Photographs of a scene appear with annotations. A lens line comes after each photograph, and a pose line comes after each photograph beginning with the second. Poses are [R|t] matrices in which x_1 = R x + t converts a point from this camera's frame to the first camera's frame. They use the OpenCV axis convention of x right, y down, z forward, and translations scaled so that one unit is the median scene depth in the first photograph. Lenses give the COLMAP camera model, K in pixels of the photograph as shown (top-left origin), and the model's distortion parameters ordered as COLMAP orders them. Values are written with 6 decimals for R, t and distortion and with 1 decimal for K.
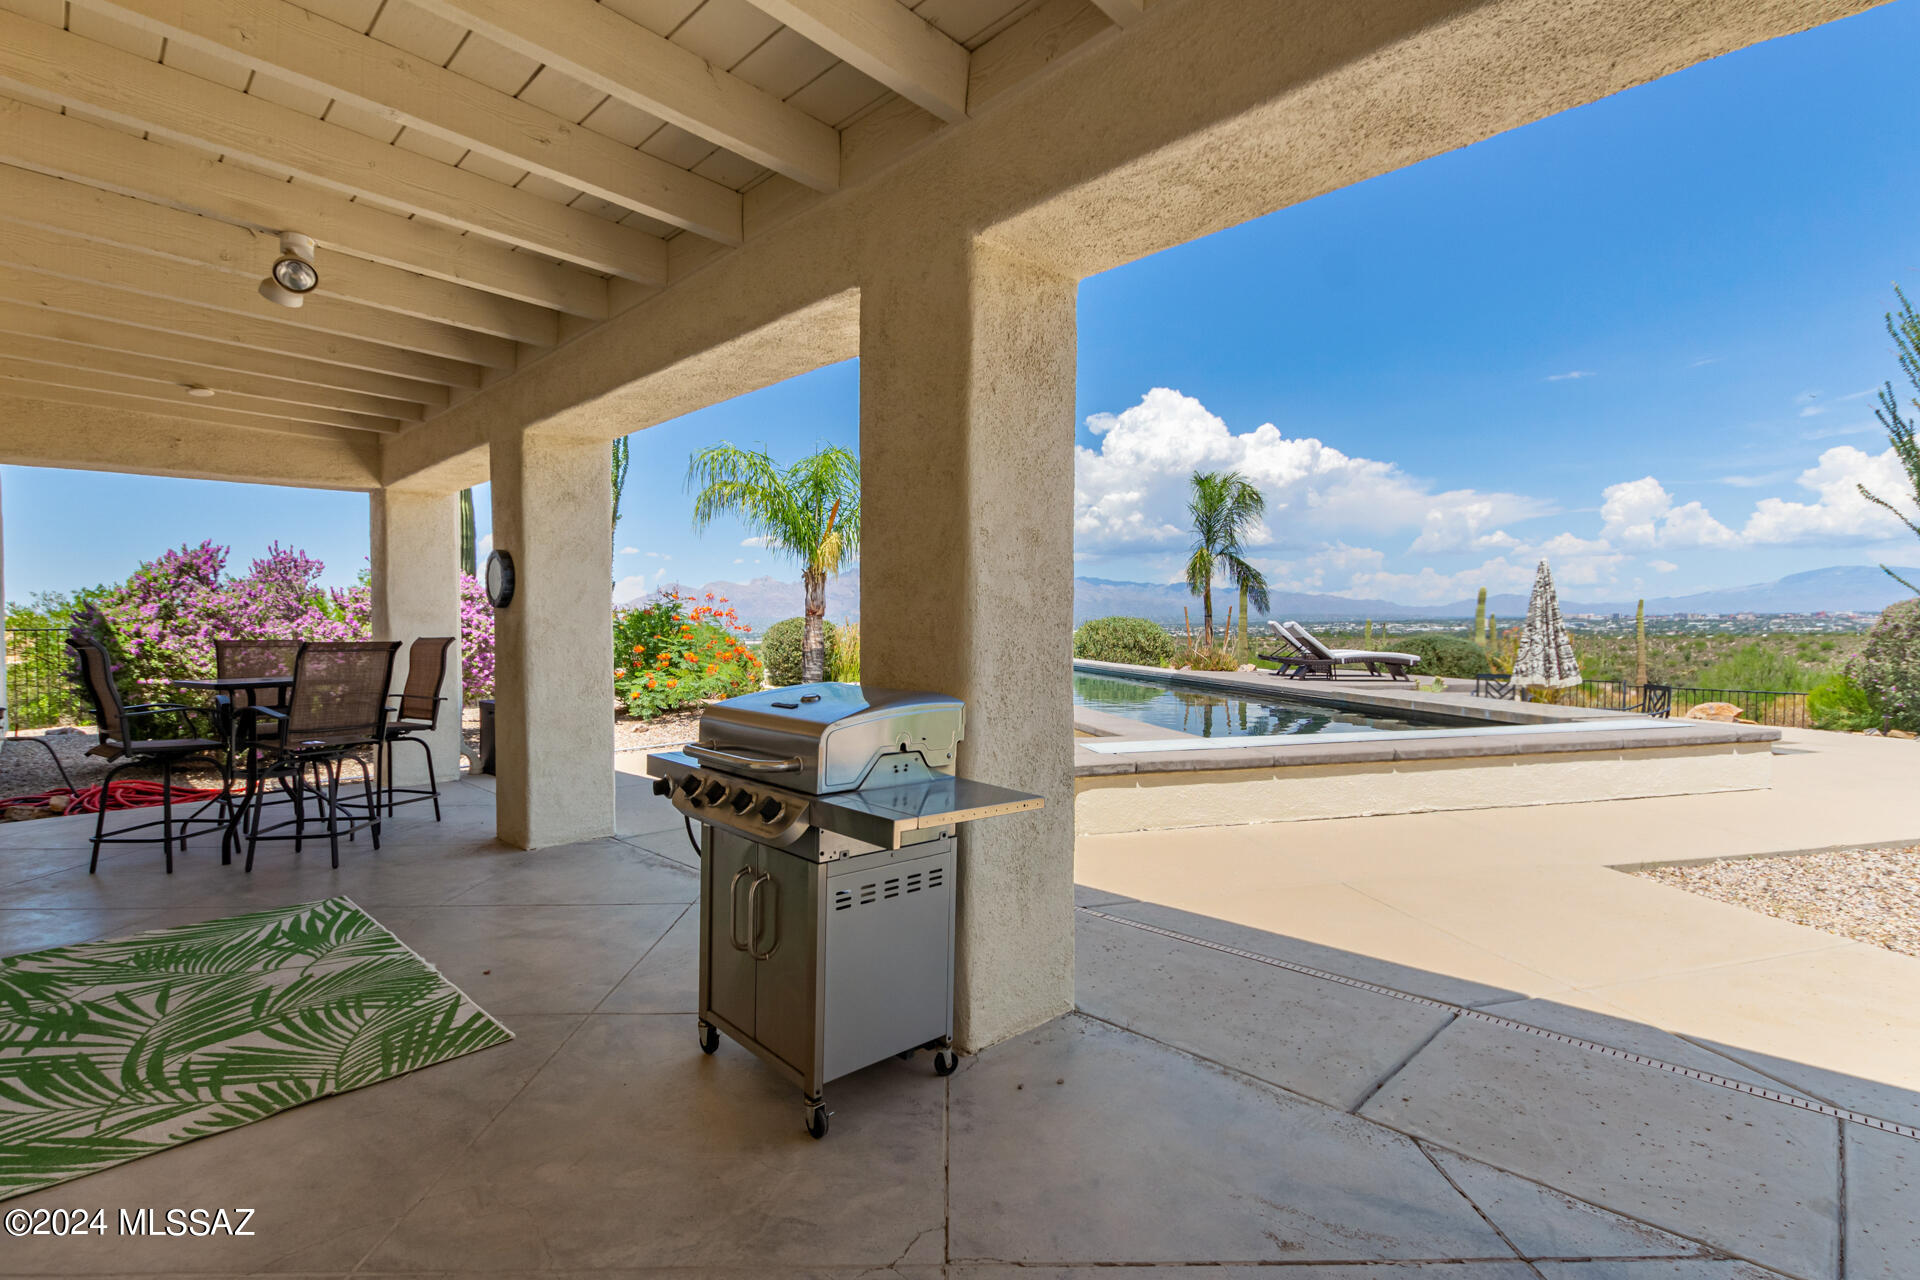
lens RADIAL K [[881.2, 0, 954.5], [0, 881.2, 651.7], [0, 0, 1]] dist [0.000077, -0.000191]
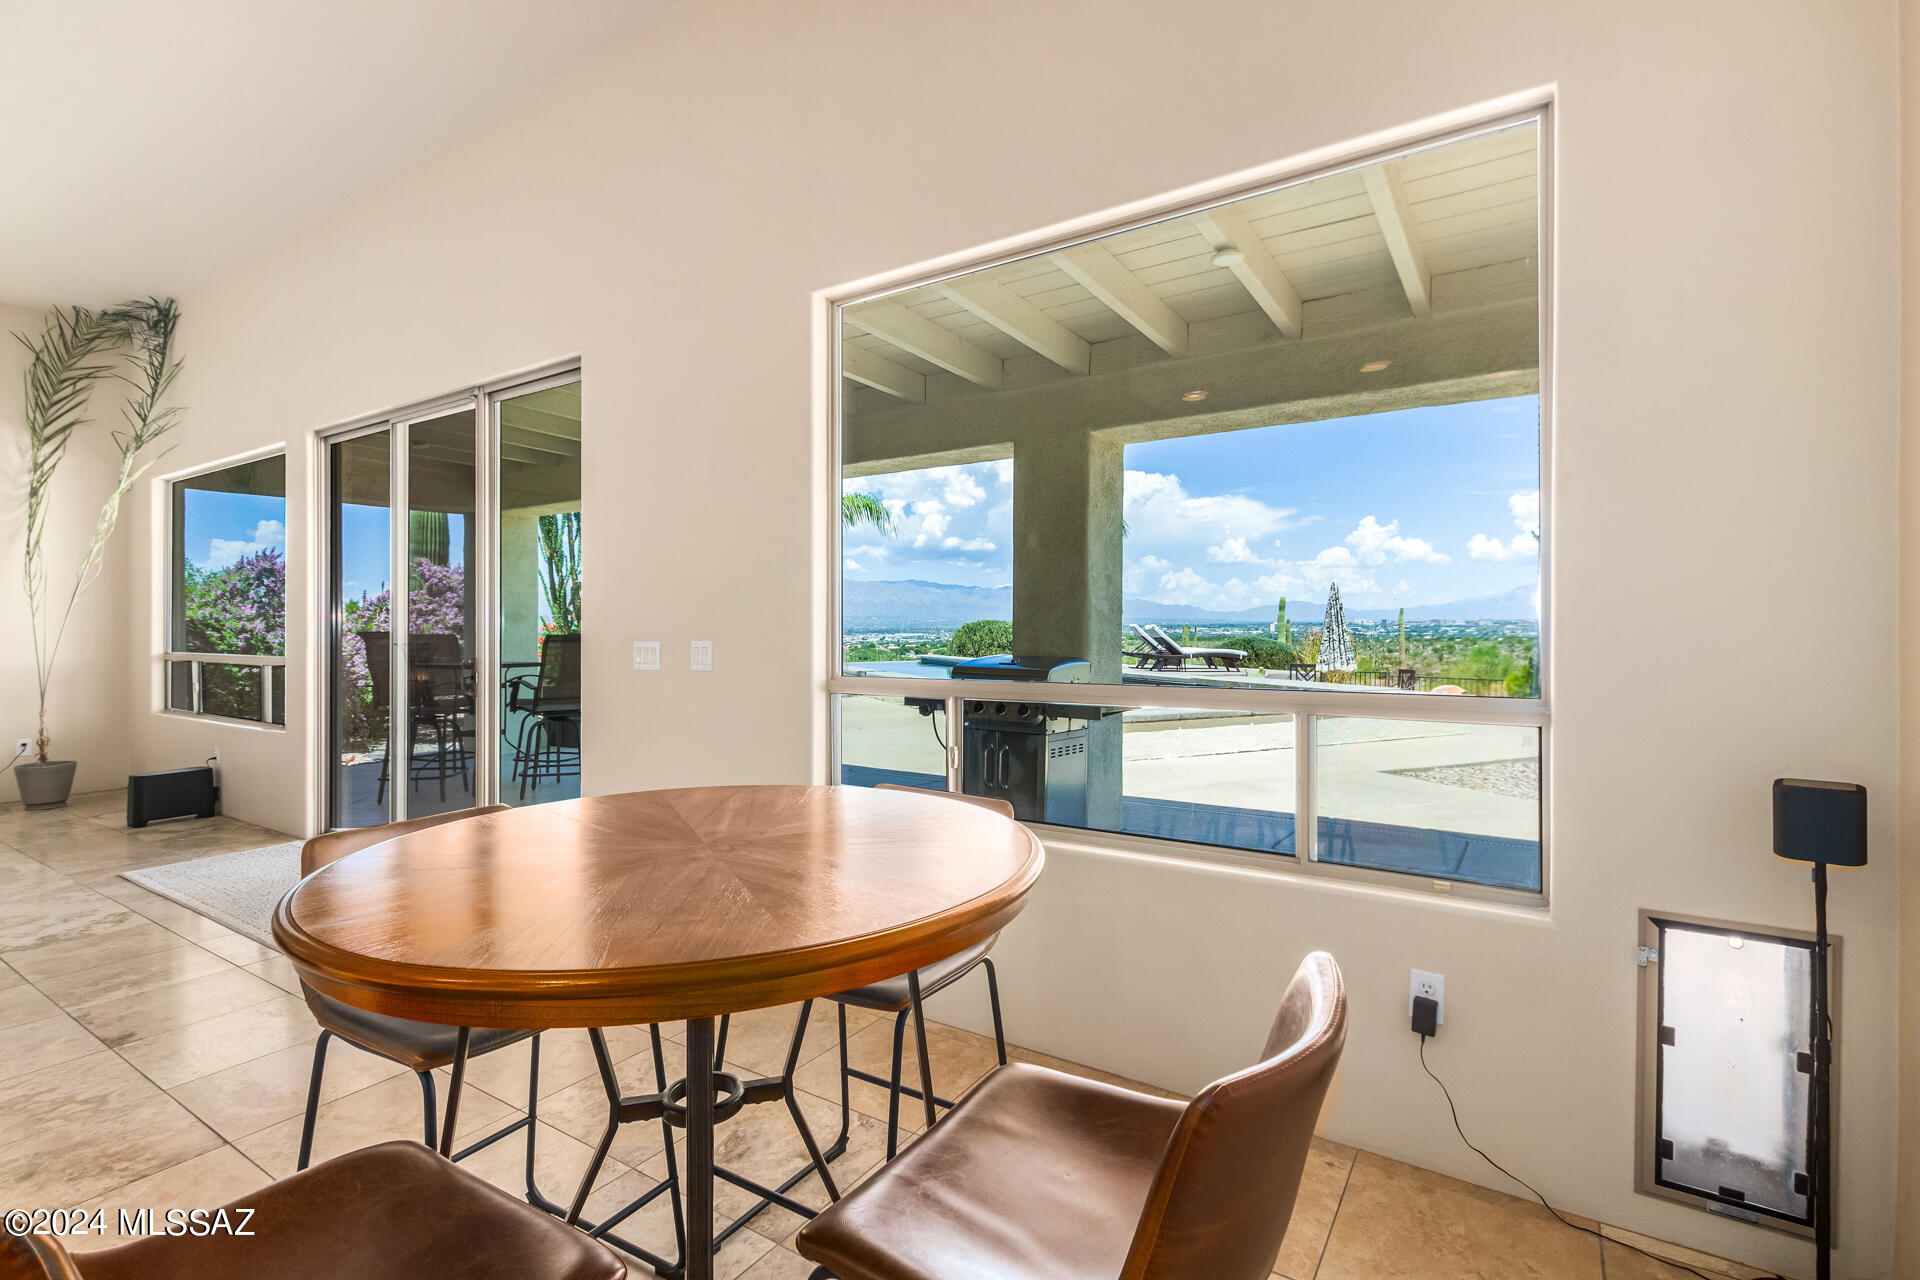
lens RADIAL K [[887.2, 0, 951.3], [0, 887.2, 632.7], [0, 0, 1]] dist [0.000519, 0.000076]
pose [[0.982064, 0.003408, 0.188519, -0.131751], [0.001138, 0.999711, -0.024002, 0.007142], [-0.188547, 0.023786, 0.981776, -0.180417]]
